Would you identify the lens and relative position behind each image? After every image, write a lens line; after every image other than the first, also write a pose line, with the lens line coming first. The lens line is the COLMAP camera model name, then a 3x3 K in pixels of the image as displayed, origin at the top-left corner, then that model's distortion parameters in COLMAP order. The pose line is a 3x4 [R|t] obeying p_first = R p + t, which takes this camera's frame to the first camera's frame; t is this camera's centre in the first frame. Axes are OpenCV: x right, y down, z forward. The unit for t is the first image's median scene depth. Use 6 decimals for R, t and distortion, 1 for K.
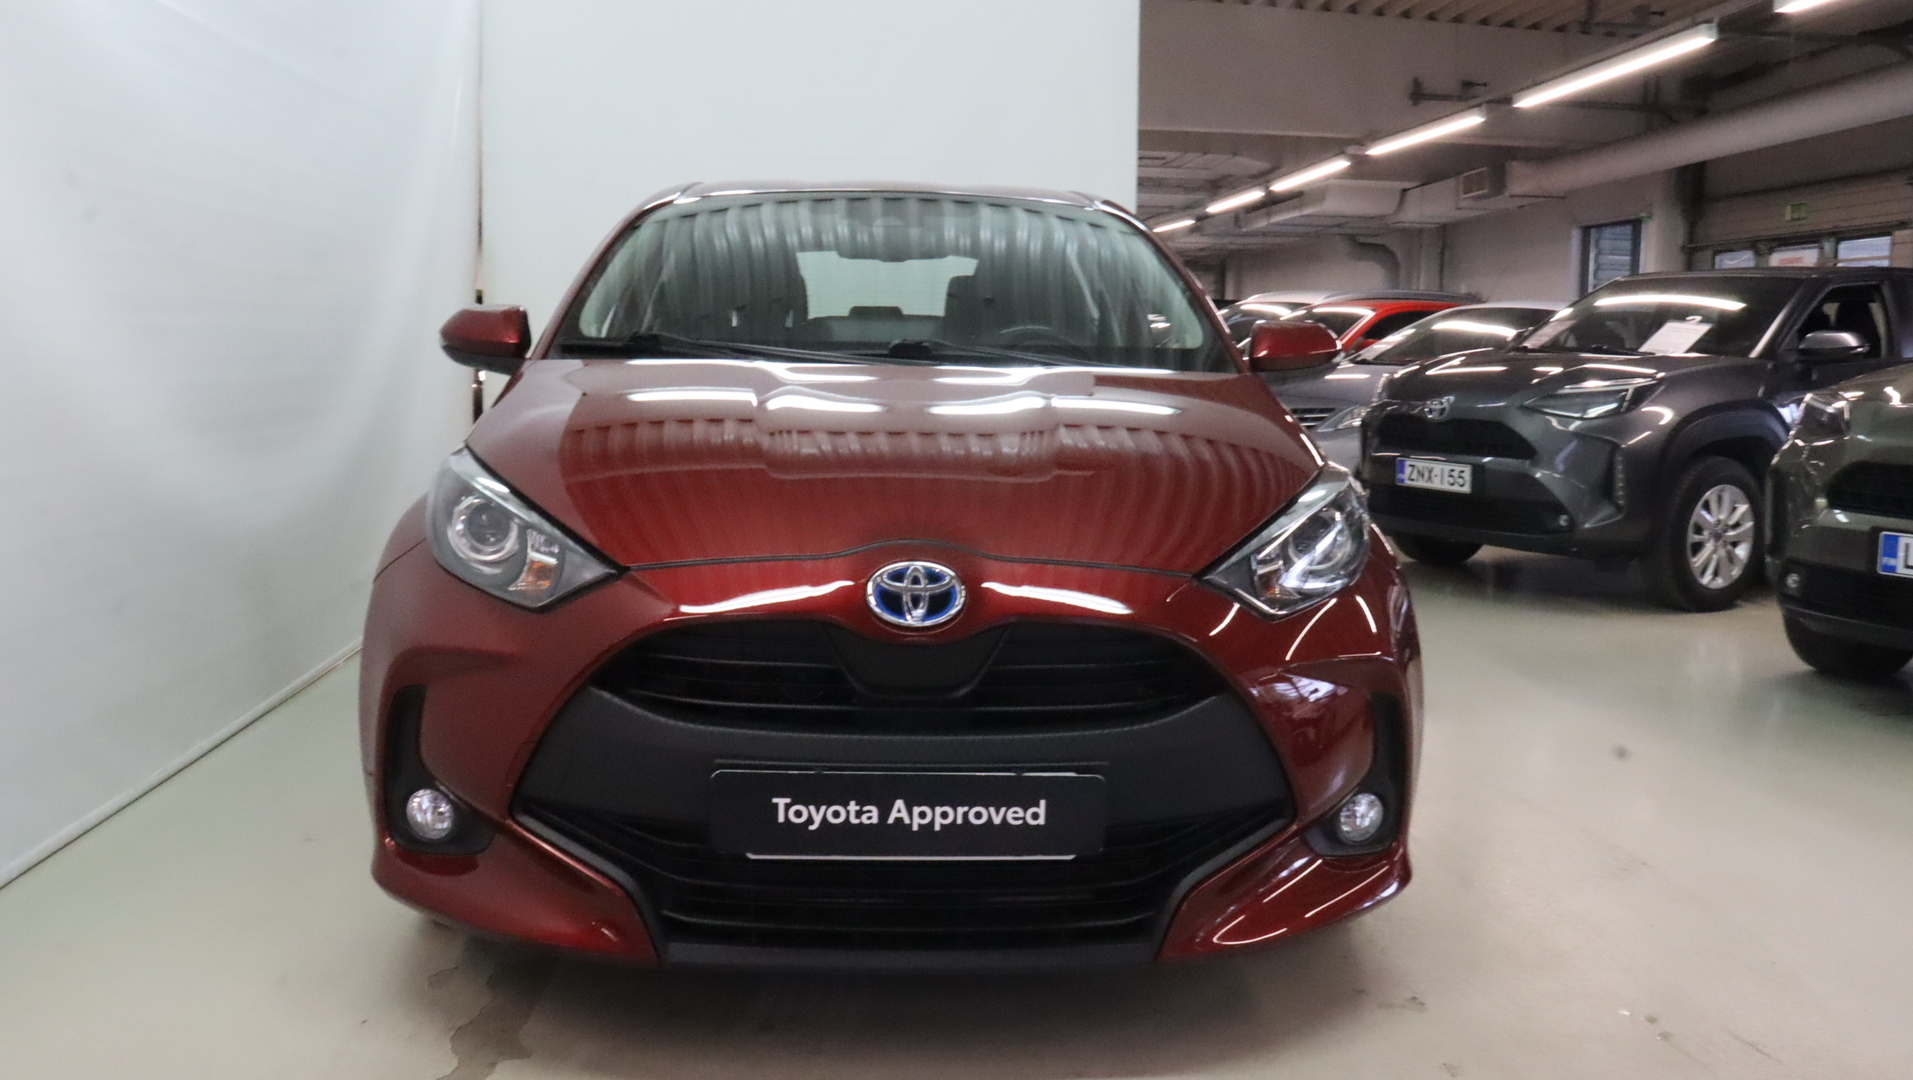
lens RADIAL K [[1604.5, 0, 964.3], [0, 1604.5, 542.5], [0, 0, 1]] dist [-0.151798, 0.133133]
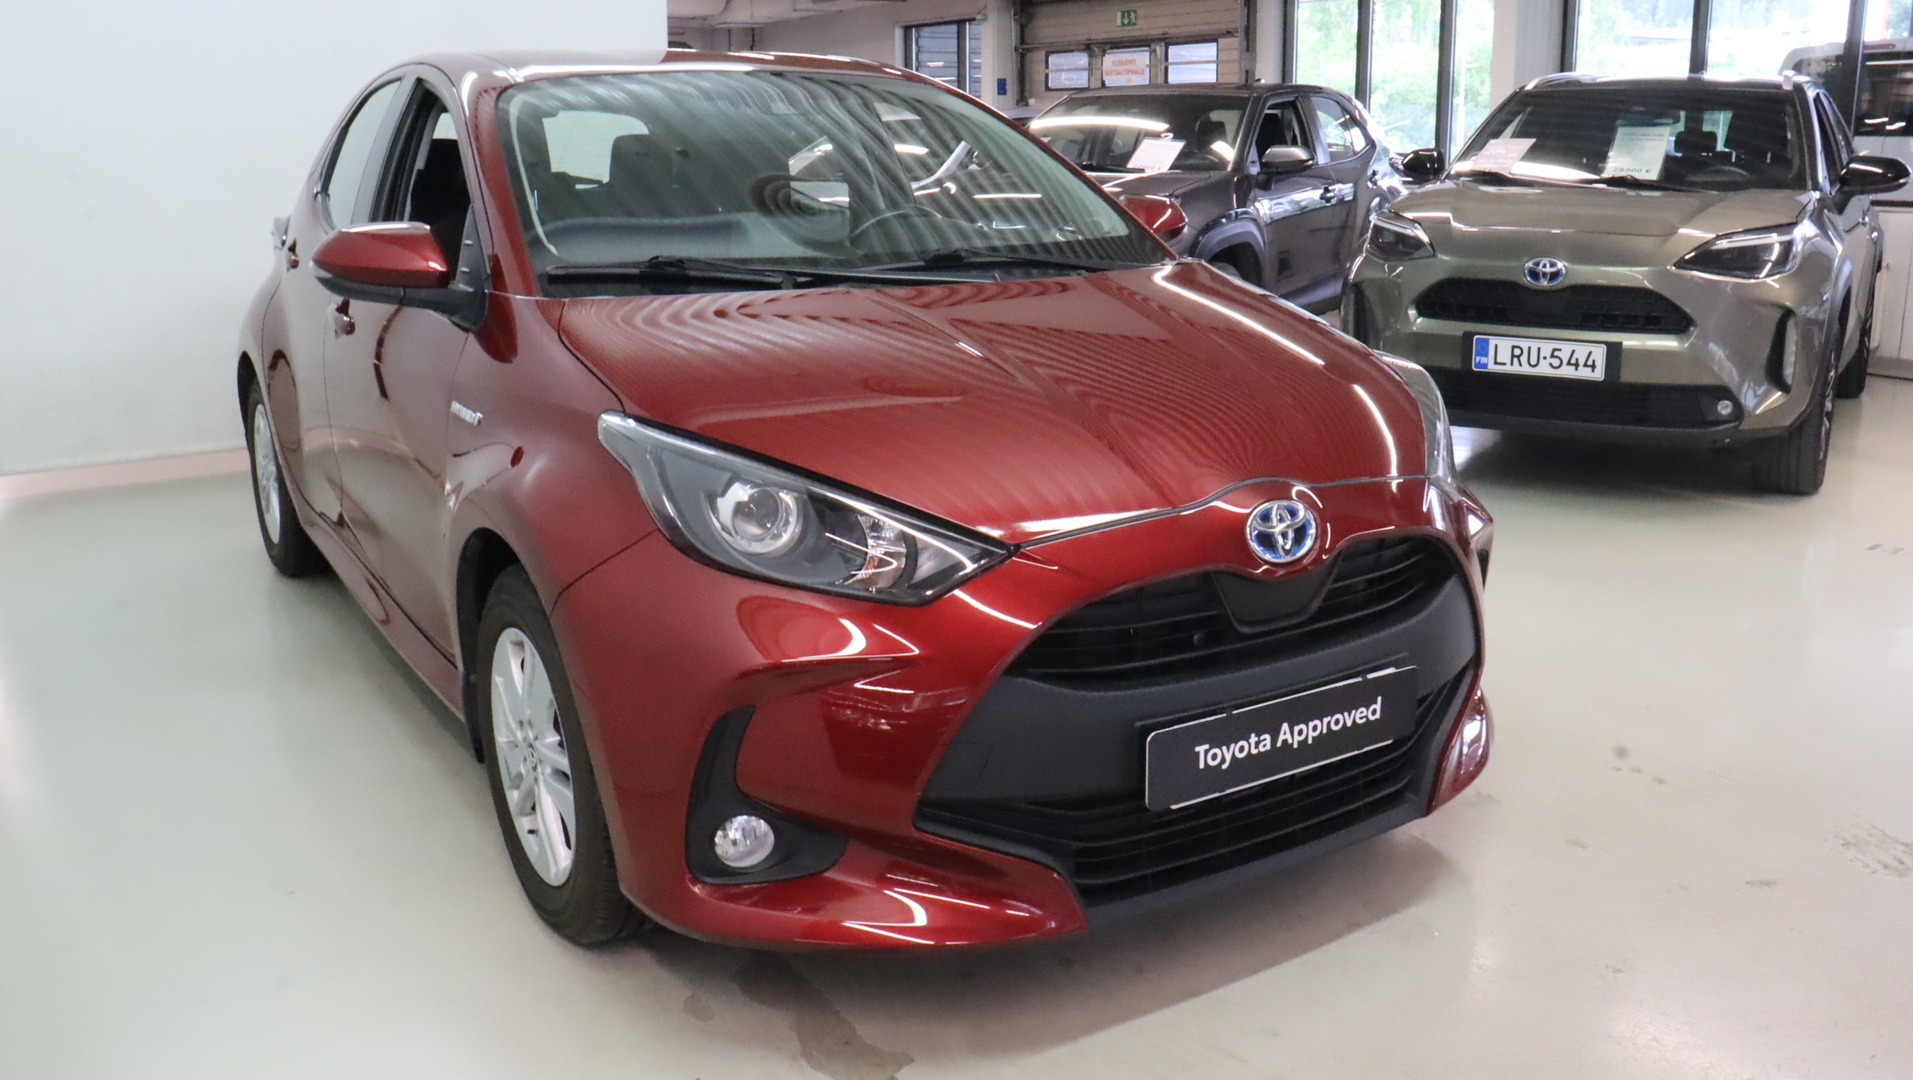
lens RADIAL K [[1604.5, 0, 1006.5], [0, 1604.5, 536.0], [0, 0, 1]] dist [-0.151798, 0.133133]
pose [[0.864982, -0.145251, 0.480321, -0.695967], [0.081635, 0.985171, 0.150910, -0.139310], [-0.495119, -0.091323, 0.864013, 0.177857]]
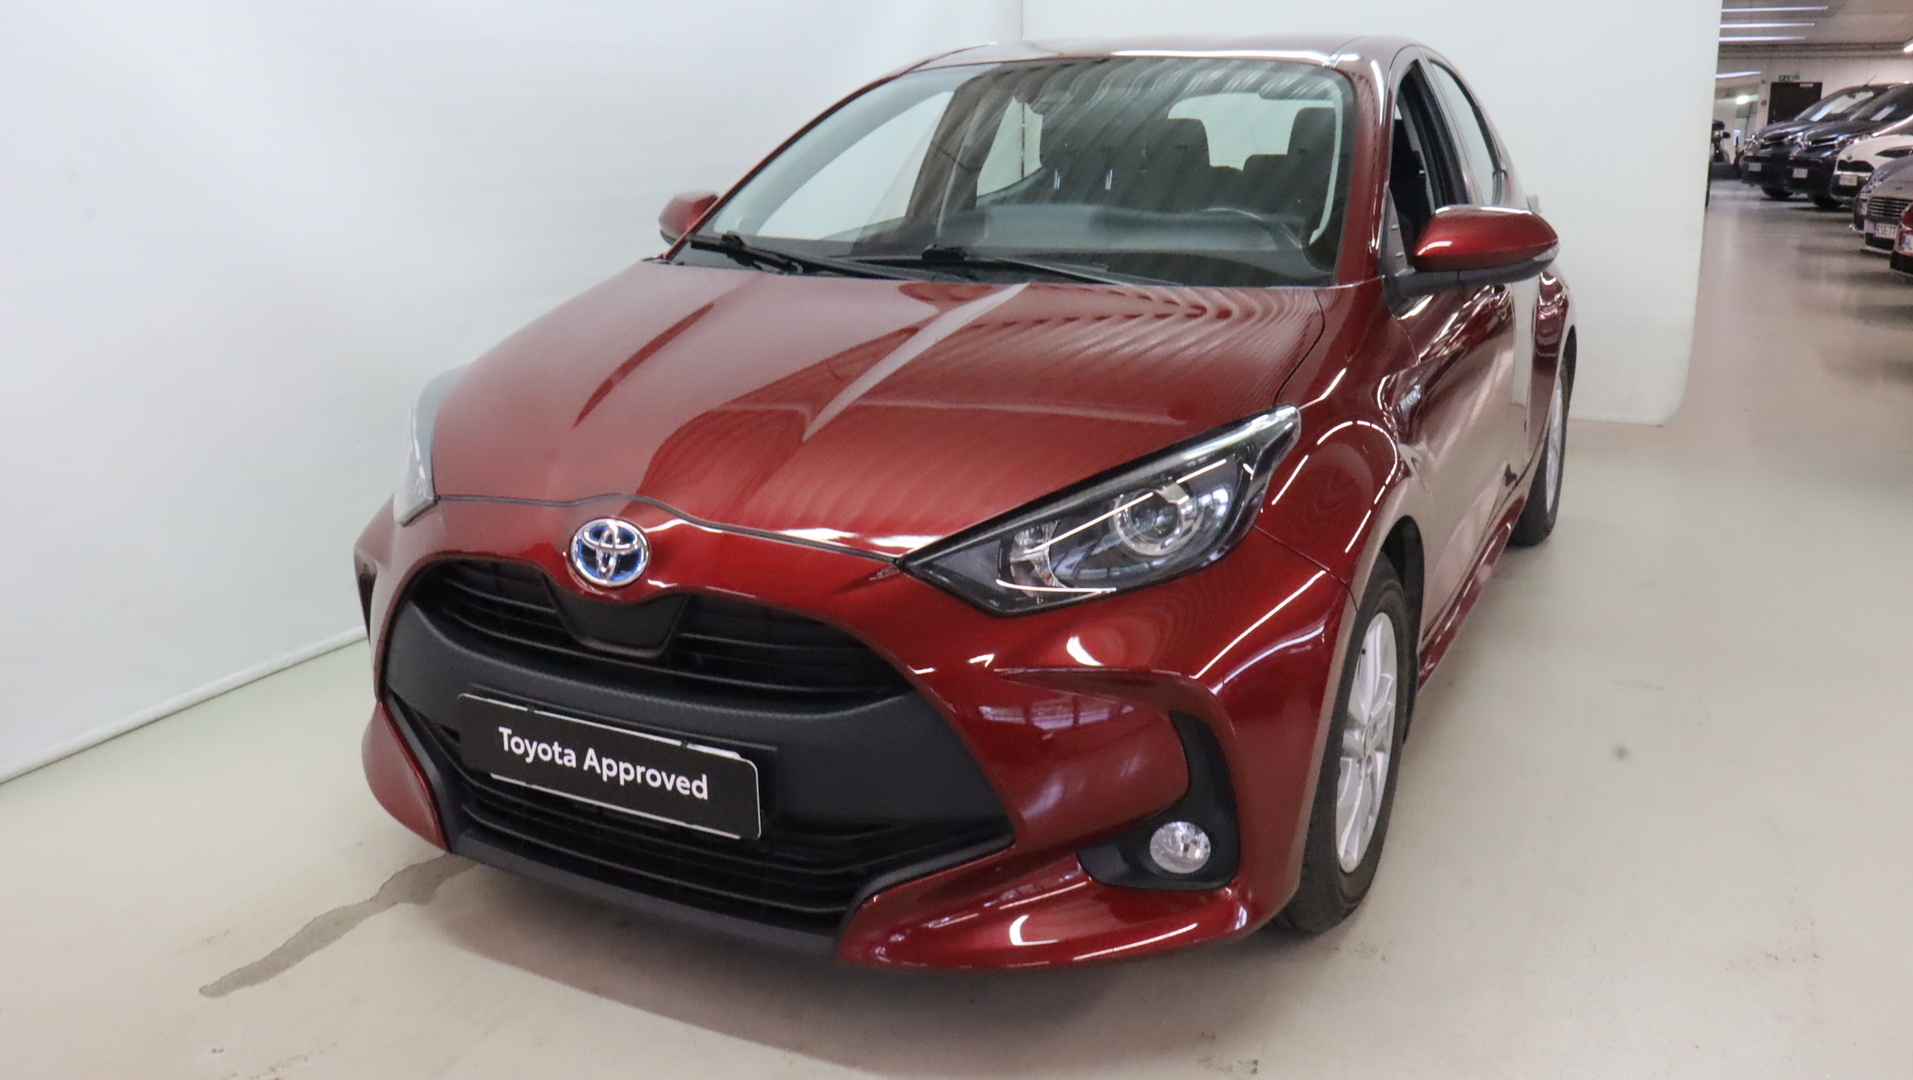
lens RADIAL K [[1604.5, 0, 958.7], [0, 1604.5, 537.2], [0, 0, 1]] dist [-0.151798, 0.133133]
pose [[0.858423, 0.107872, -0.501472, 0.658248], [-0.040865, 0.988912, 0.142773, -0.129108], [0.511312, -0.102067, 0.853312, 0.260887]]
